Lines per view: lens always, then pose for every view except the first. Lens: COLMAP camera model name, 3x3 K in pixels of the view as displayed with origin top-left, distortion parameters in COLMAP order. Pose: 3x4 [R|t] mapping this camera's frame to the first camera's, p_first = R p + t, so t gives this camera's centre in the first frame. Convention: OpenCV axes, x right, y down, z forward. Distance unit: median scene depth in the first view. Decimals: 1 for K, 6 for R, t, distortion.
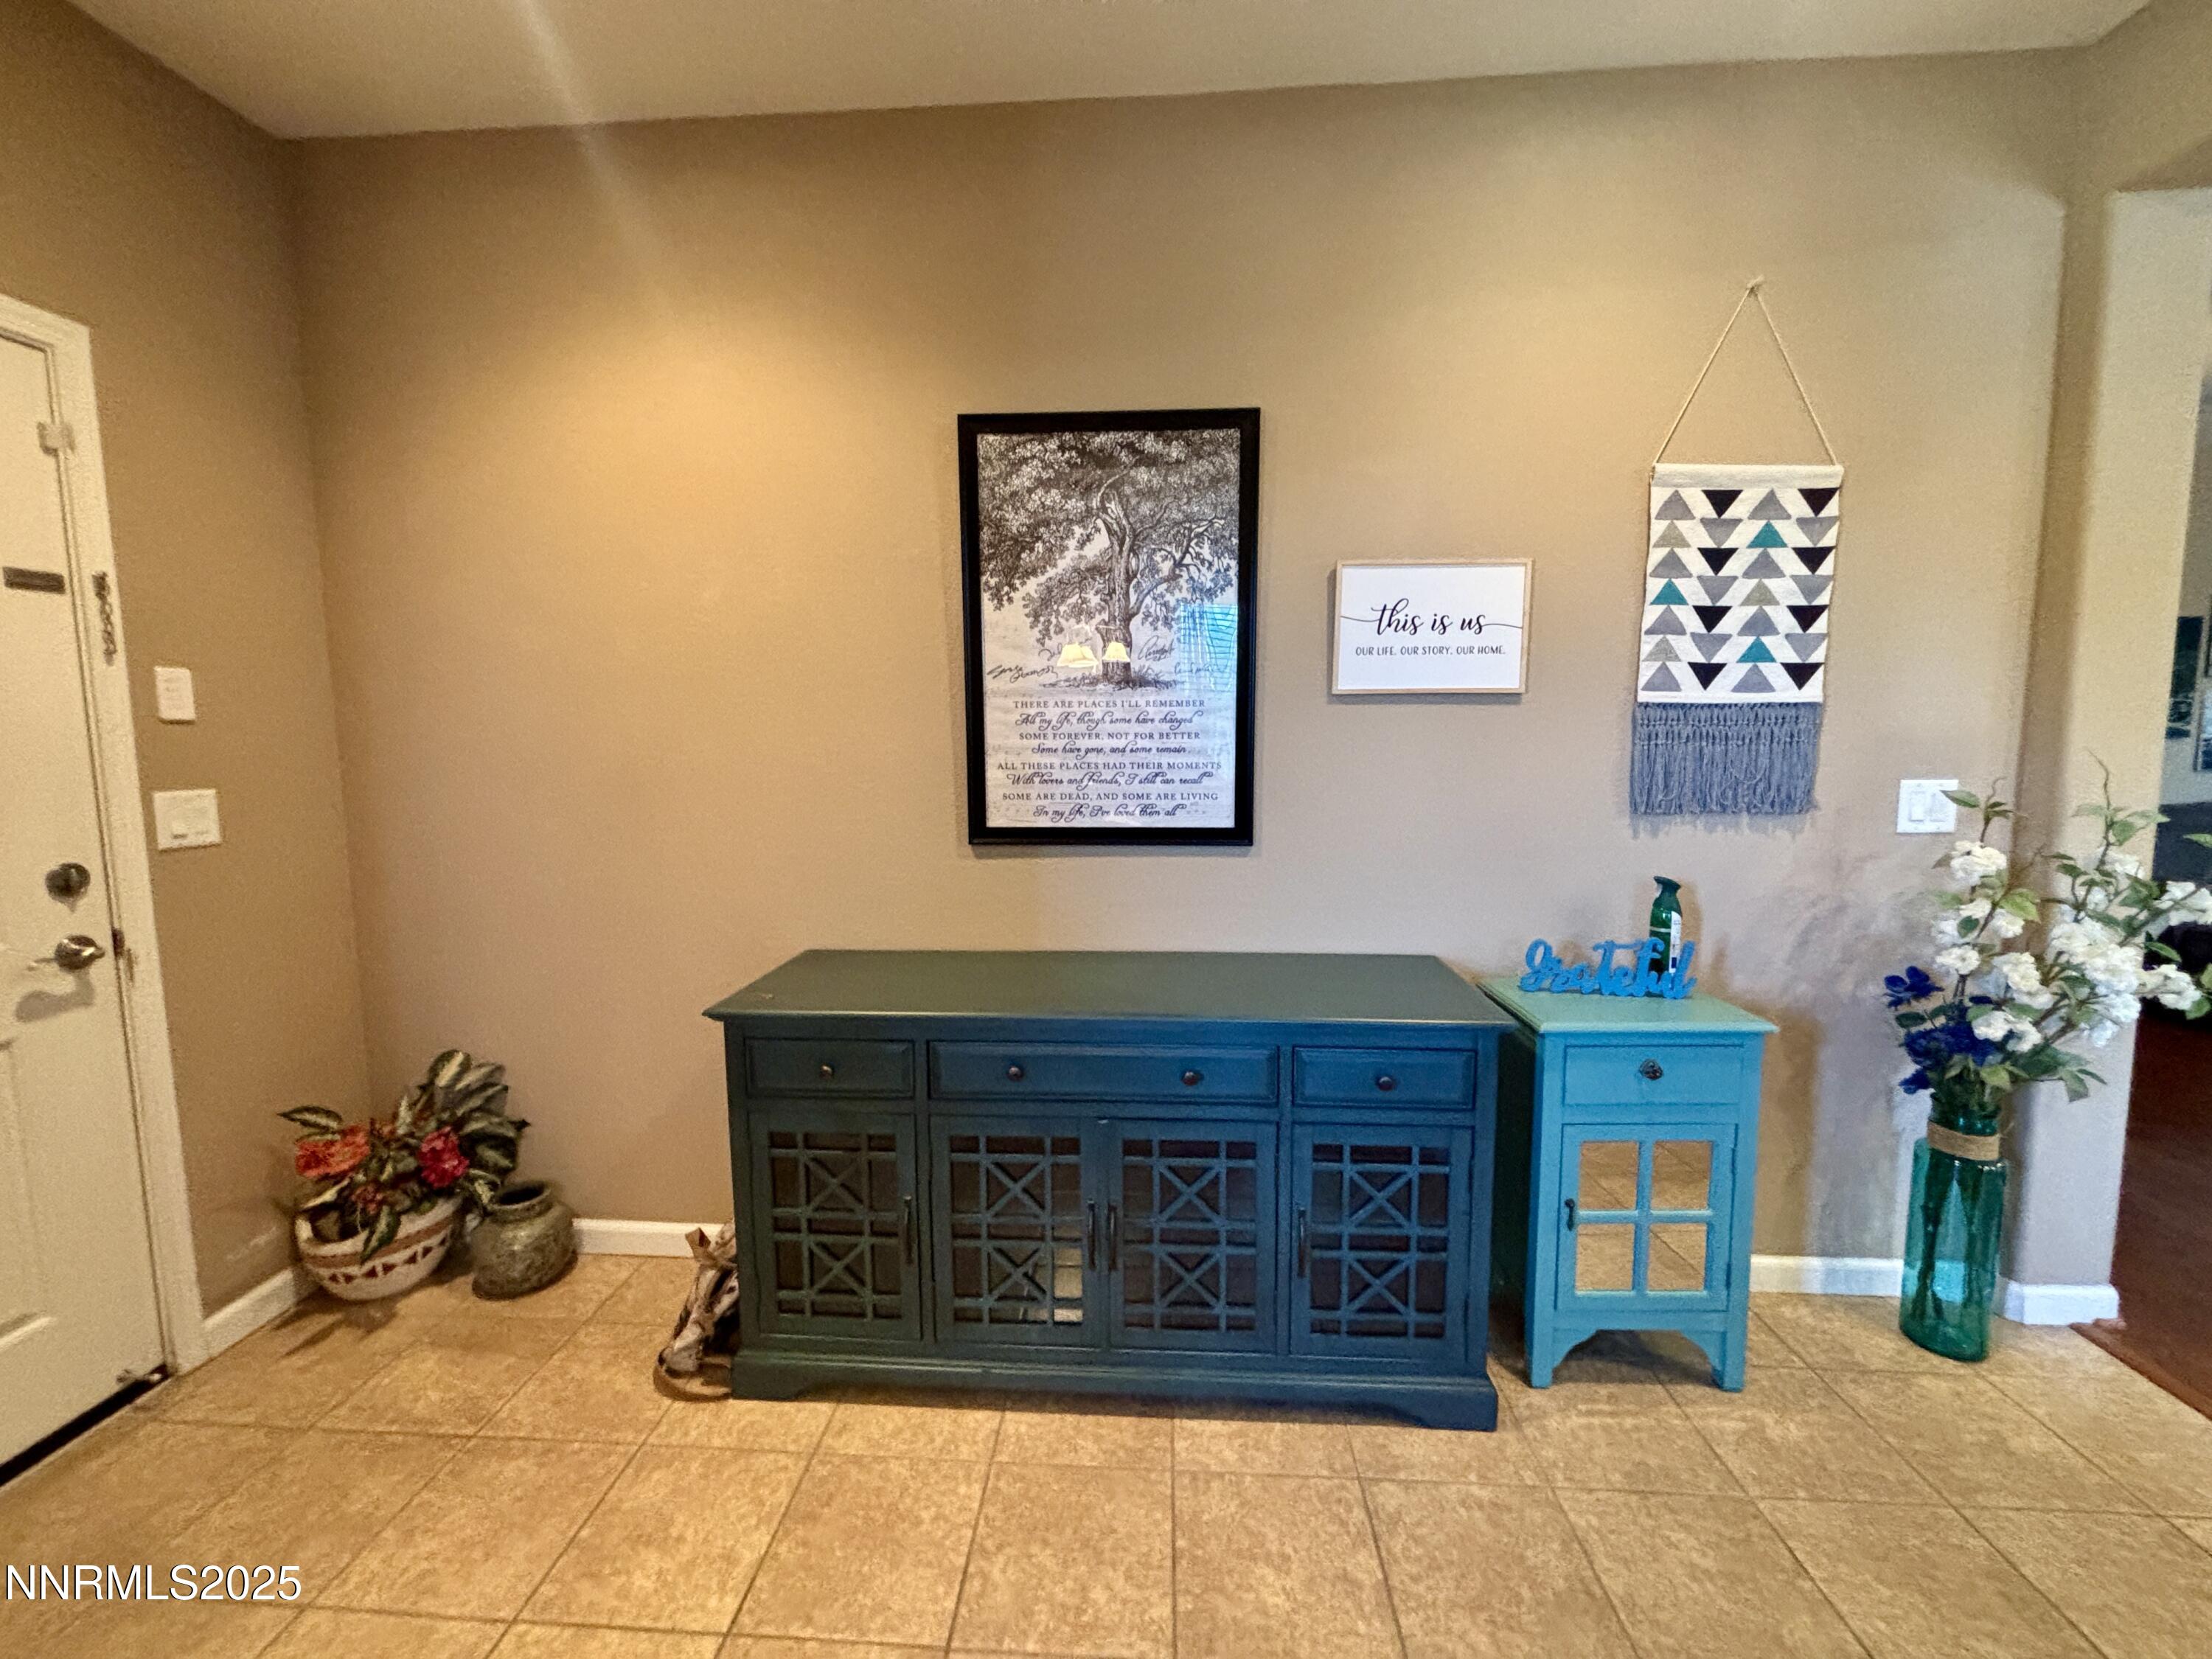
lens RADIAL K [[882.0, 0, 1102.1], [0, 882.0, 823.9], [0, 0, 1]] dist [-0.000344, 0.000932]
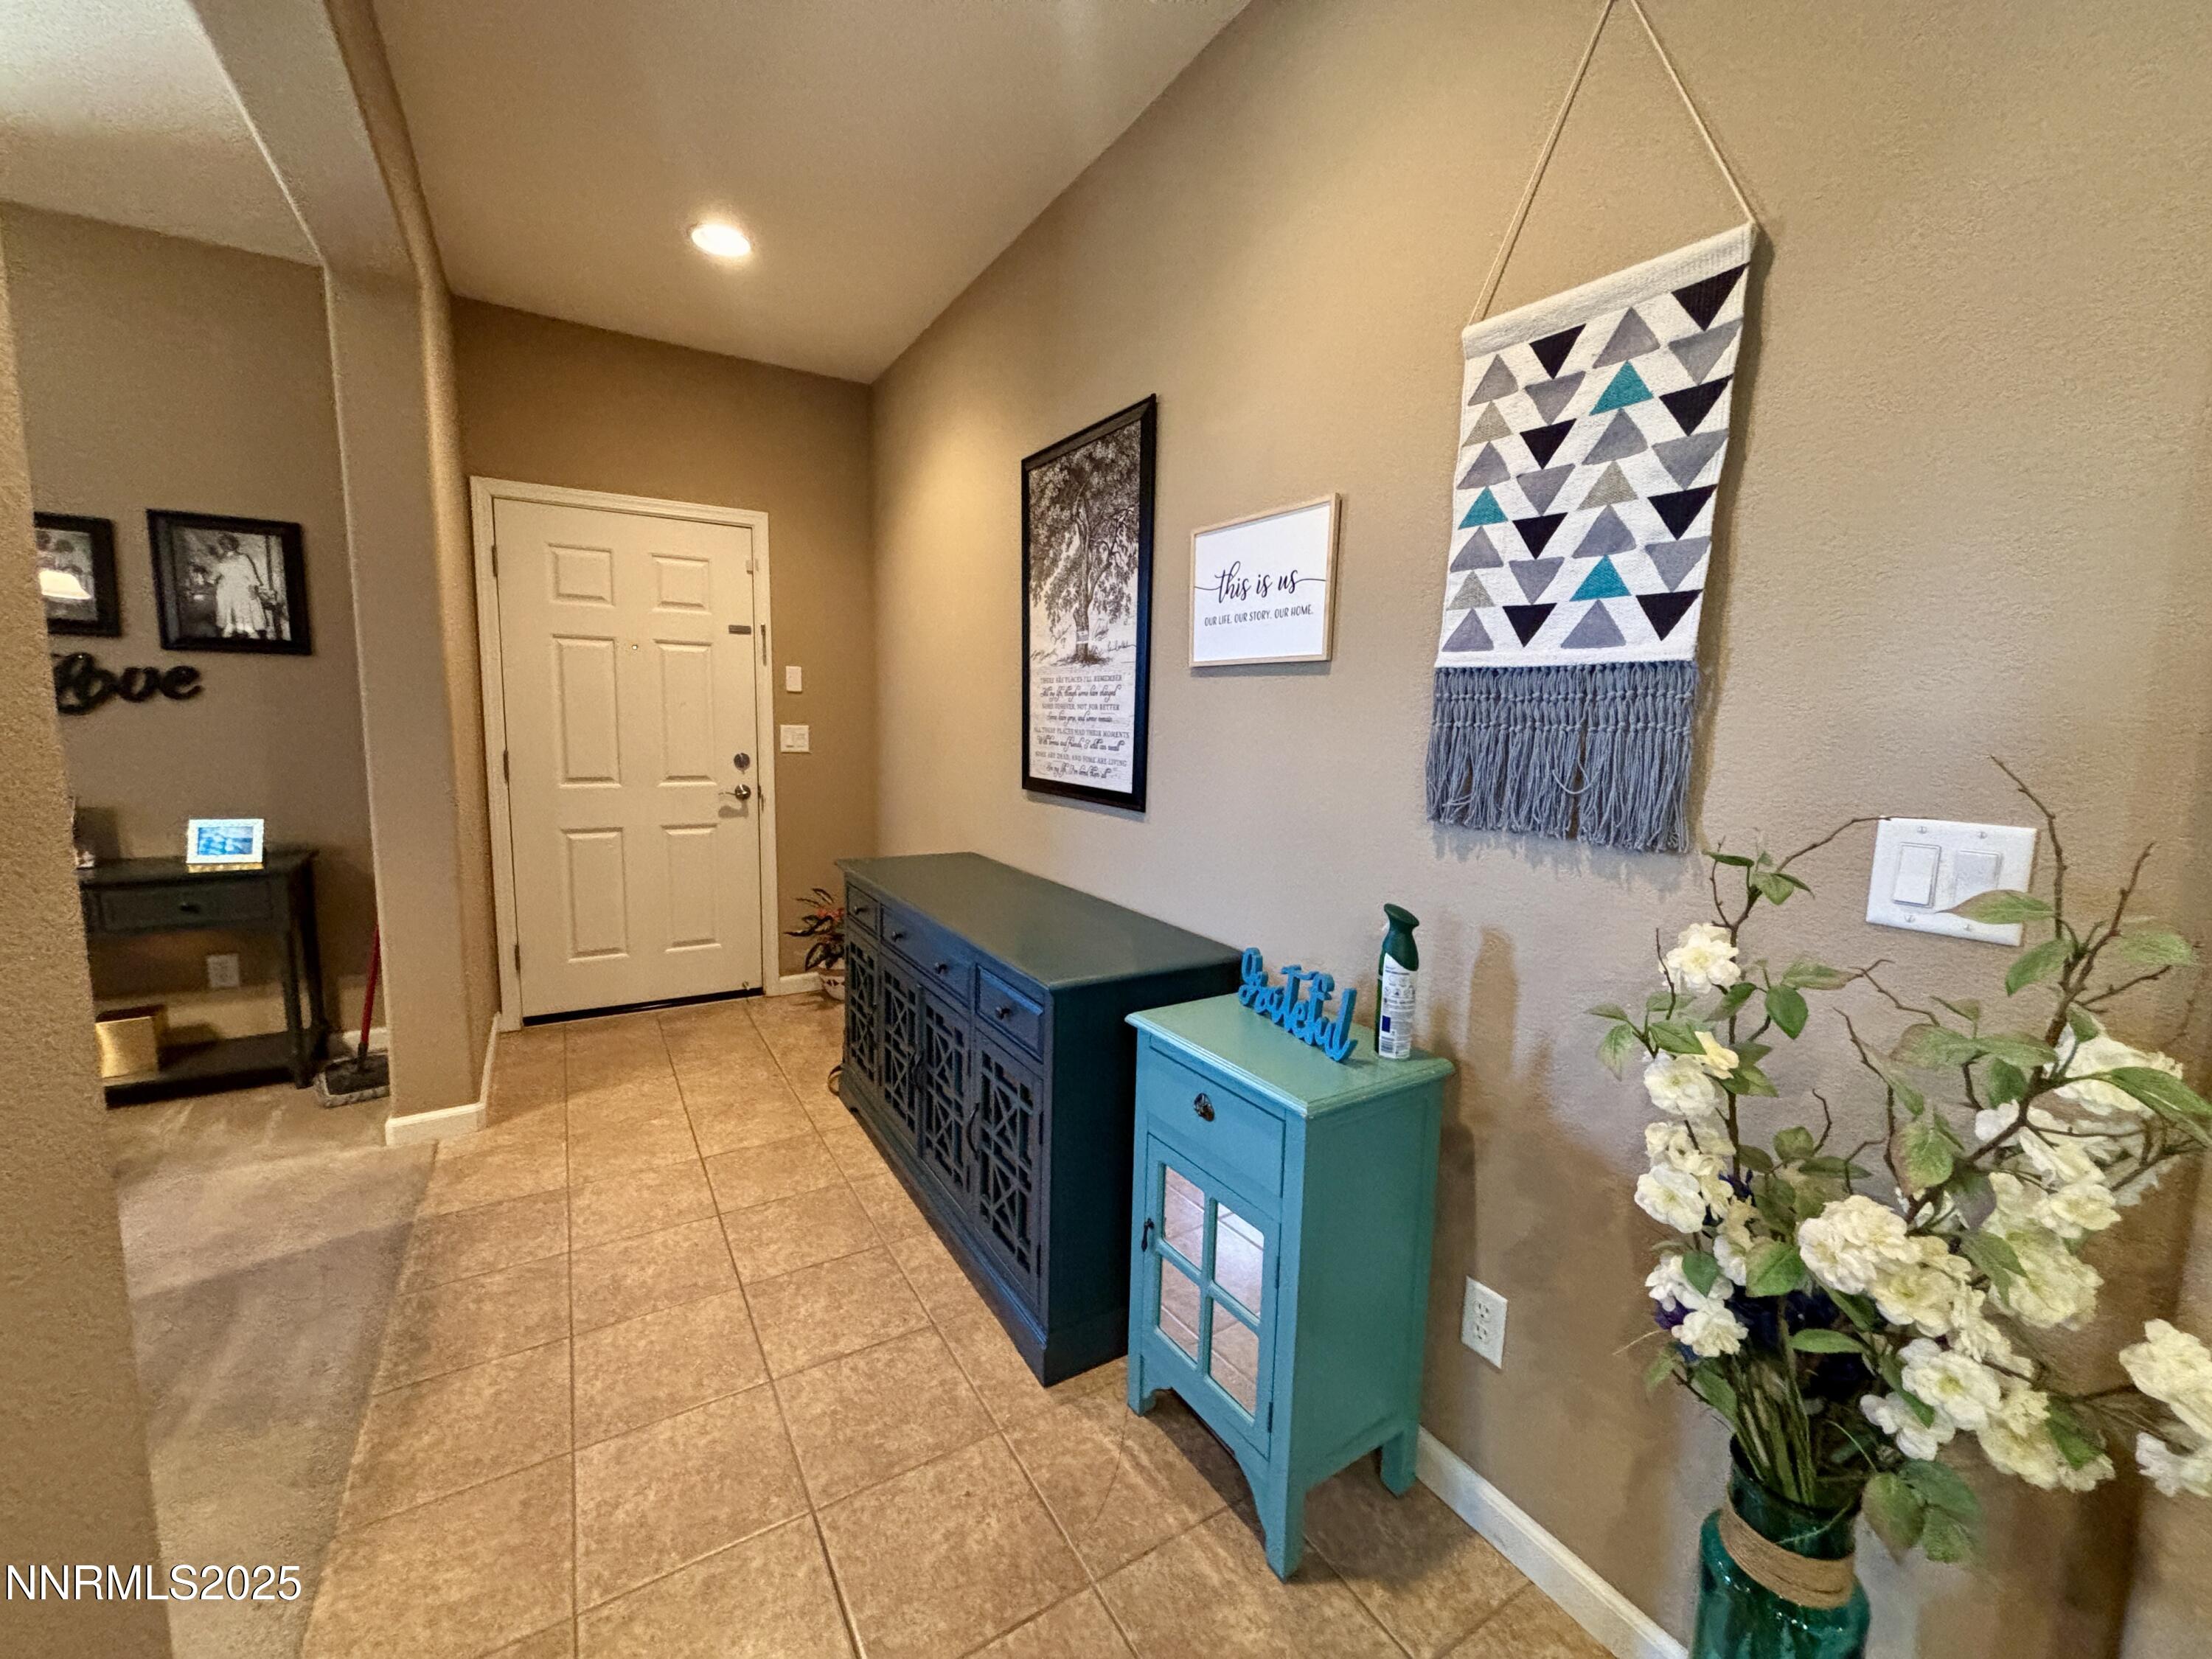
lens RADIAL K [[882.0, 0, 1102.1], [0, 882.0, 823.9], [0, 0, 1]] dist [-0.000344, 0.000932]
pose [[0.574644, 0.121011, -0.809408, 1.054411], [-0.113749, 0.991218, 0.067435, -0.028675], [0.810460, 0.053318, 0.583362, 0.365354]]
